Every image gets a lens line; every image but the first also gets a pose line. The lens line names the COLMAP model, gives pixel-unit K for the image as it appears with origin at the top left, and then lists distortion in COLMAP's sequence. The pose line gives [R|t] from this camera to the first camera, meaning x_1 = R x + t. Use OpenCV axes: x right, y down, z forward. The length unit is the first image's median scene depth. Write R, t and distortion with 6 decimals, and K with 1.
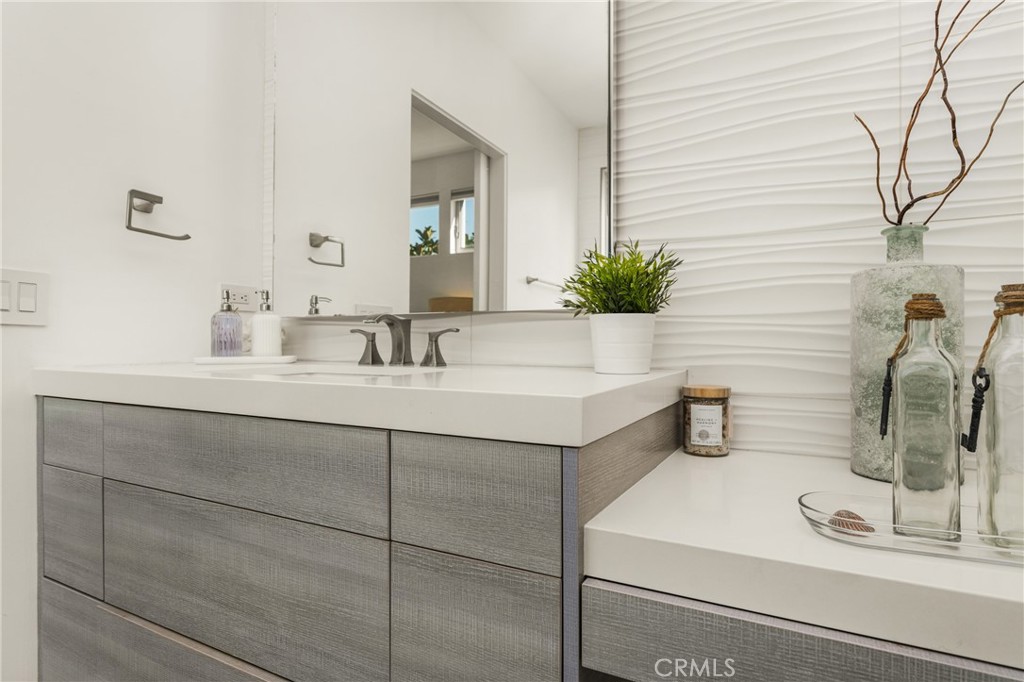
lens RADIAL K [[562.4, 0, 510.8], [0, 562.4, 341.8], [0, 0, 1]] dist [-0.000491, -0.000763]
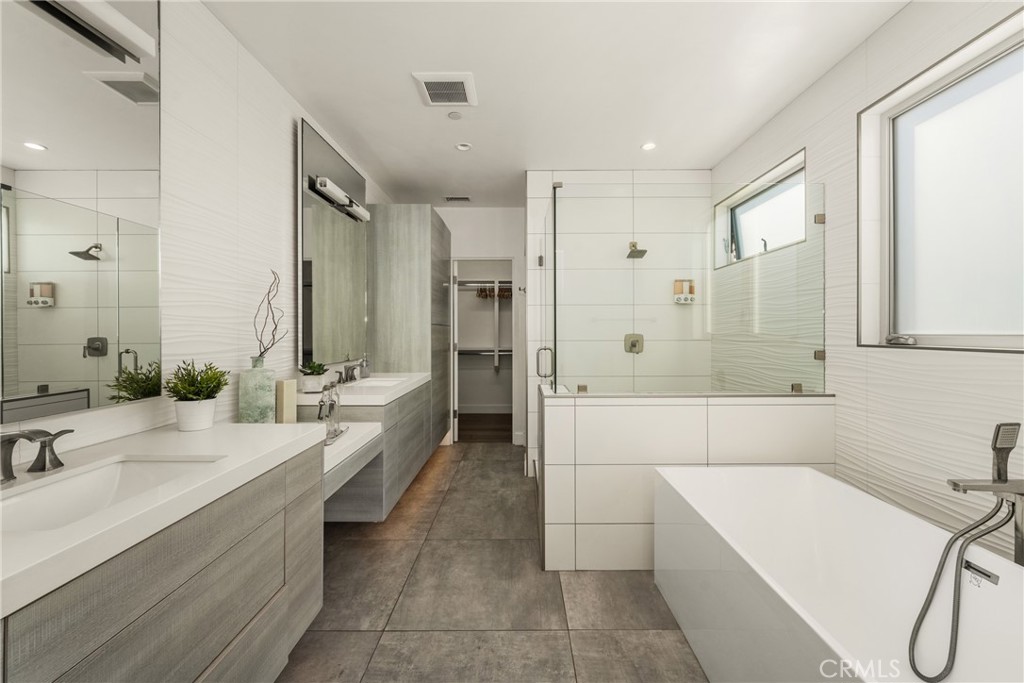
lens RADIAL K [[411.0, 0, 511.1], [0, 411.0, 335.4], [0, 0, 1]] dist [-0.000598, 0.000558]
pose [[-0.466205, -0.009566, 0.884625, -1.755043], [-0.002468, 0.999952, 0.009512, -0.316473], [-0.884673, 0.002251, -0.466207, 0.764358]]
